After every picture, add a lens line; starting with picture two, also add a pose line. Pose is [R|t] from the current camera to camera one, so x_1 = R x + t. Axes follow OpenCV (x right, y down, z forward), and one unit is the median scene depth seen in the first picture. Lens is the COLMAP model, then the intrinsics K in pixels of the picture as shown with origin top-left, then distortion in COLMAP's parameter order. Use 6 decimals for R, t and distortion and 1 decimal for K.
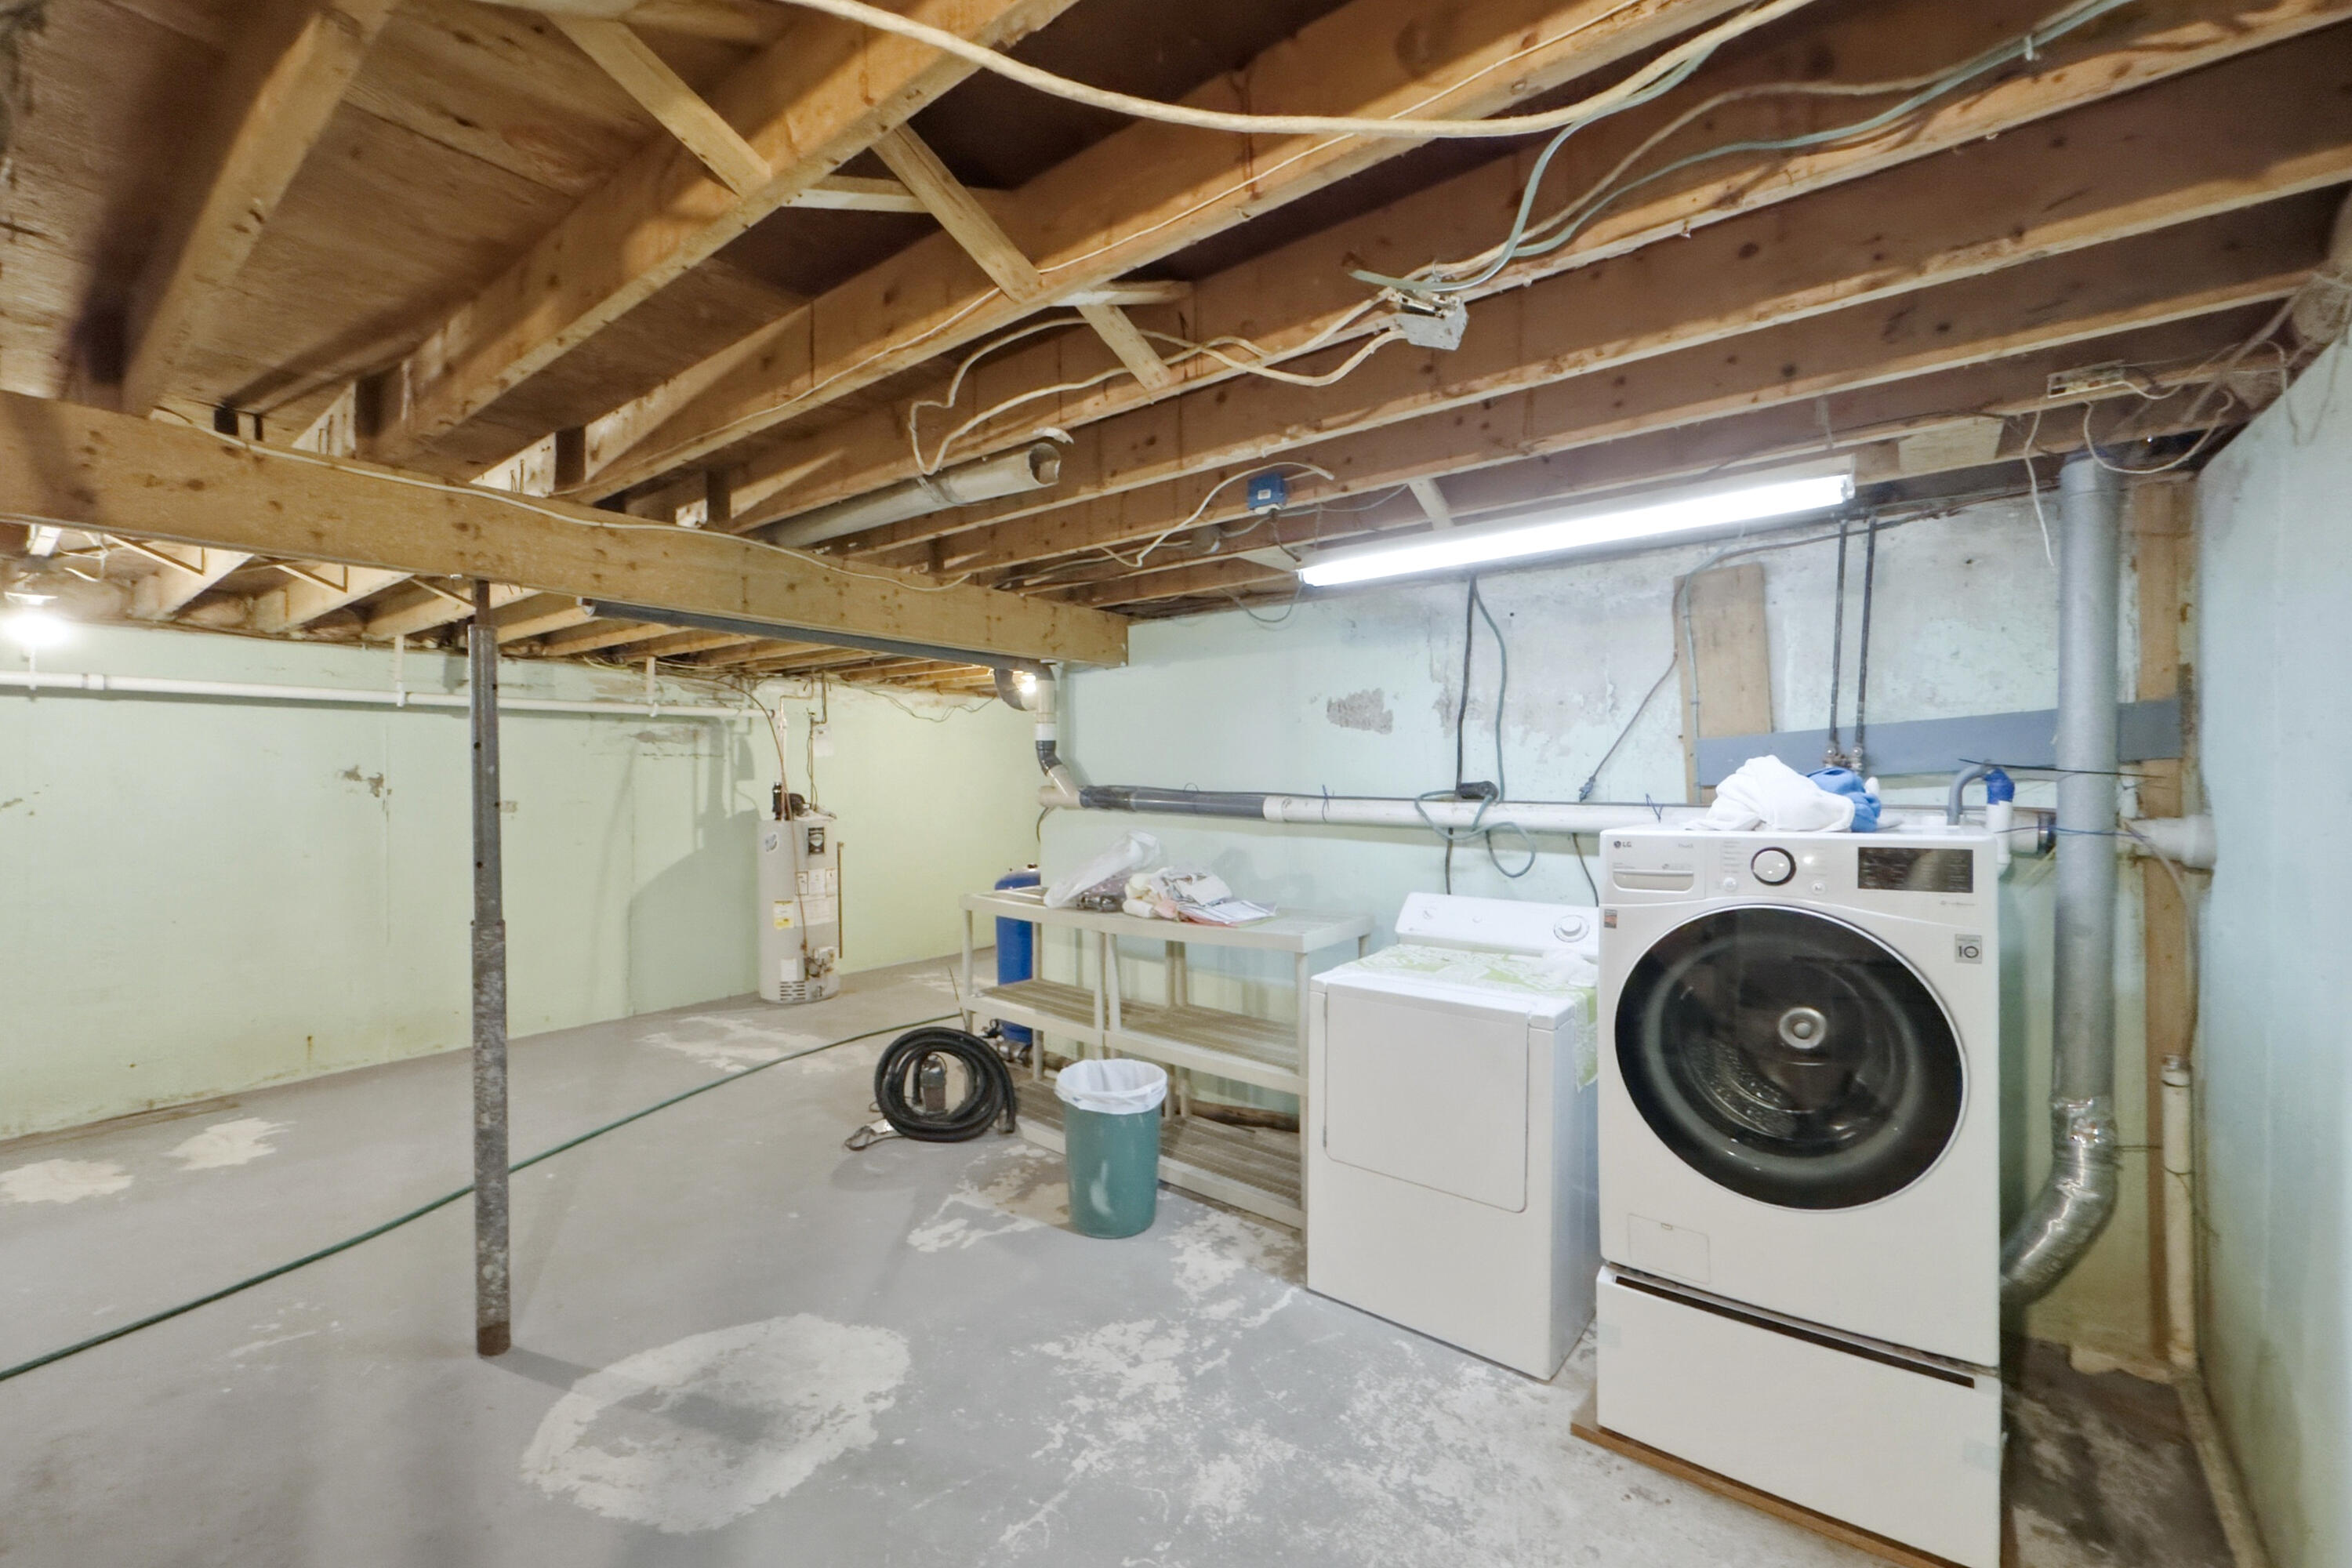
lens RADIAL K [[954.7, 0, 1177.1], [0, 954.7, 789.8], [0, 0, 1]] dist [-0.000902, 0.000097]
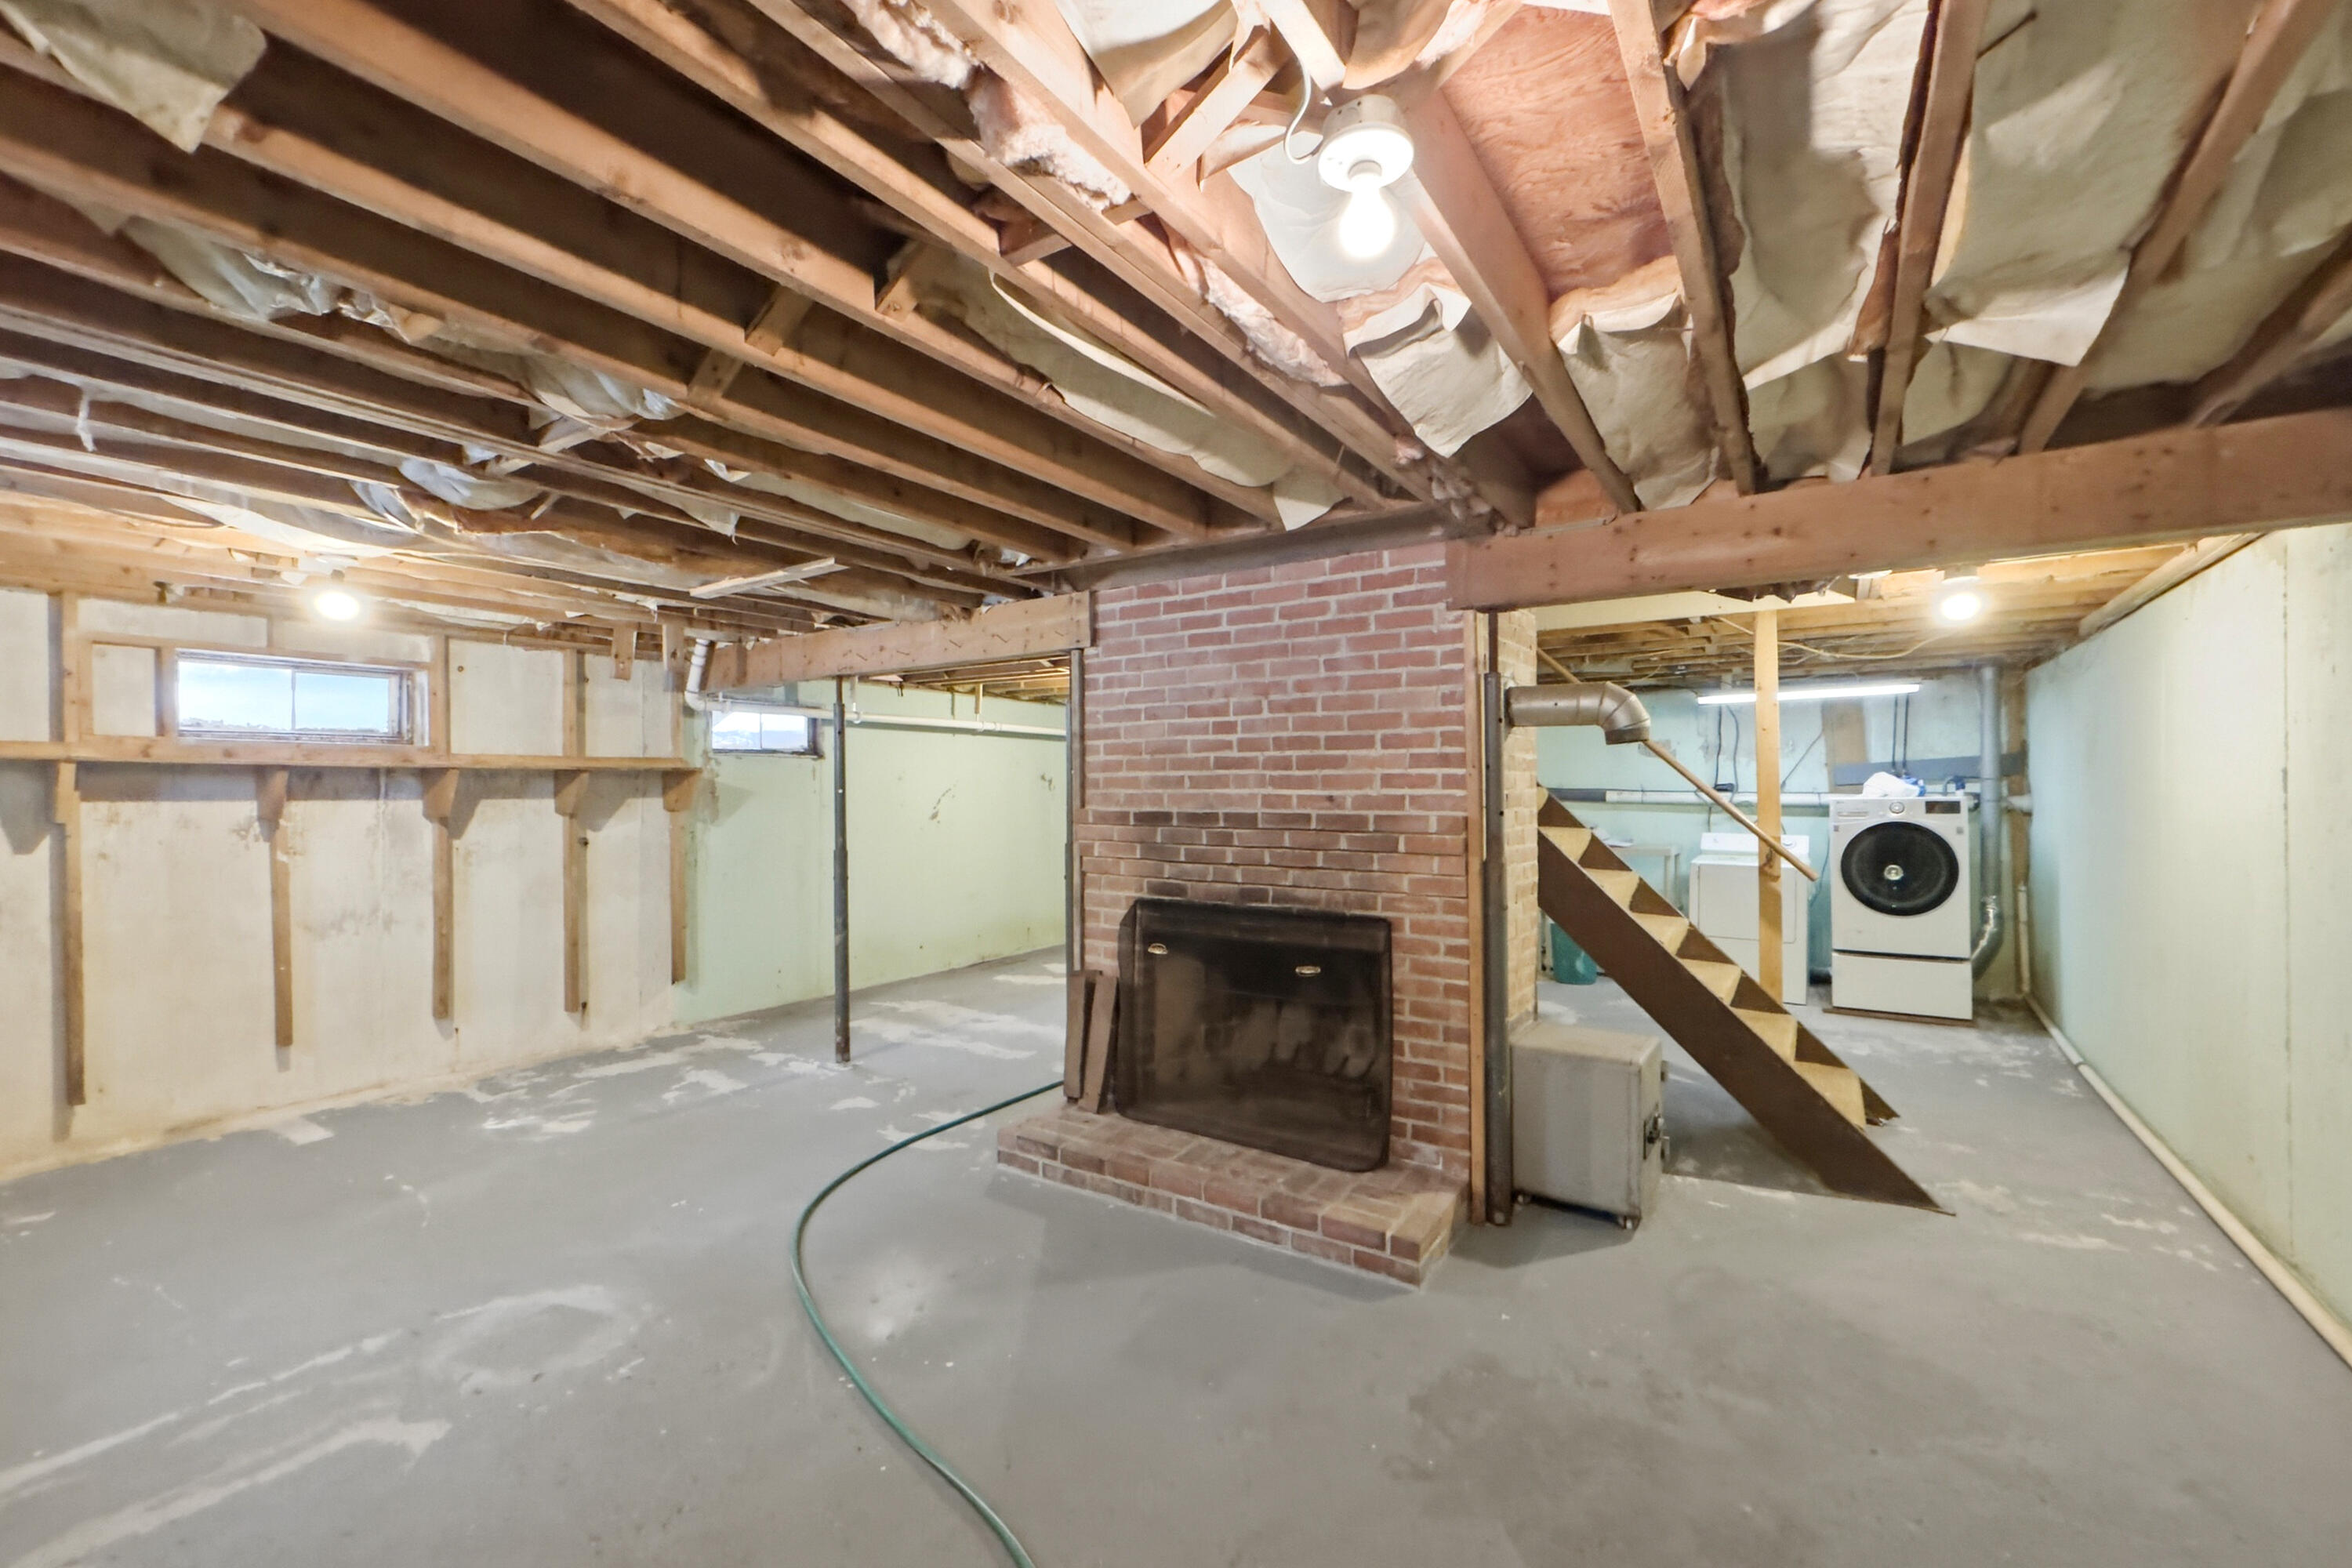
lens RADIAL K [[954.7, 0, 1170.8], [0, 954.7, 781.0], [0, 0, 1]] dist [-0.000902, 0.000097]
pose [[0.997934, 0.005956, 0.063978, -1.613456], [-0.004482, 0.999722, -0.023163, 0.062331], [-0.064098, 0.022828, 0.997682, -1.626218]]
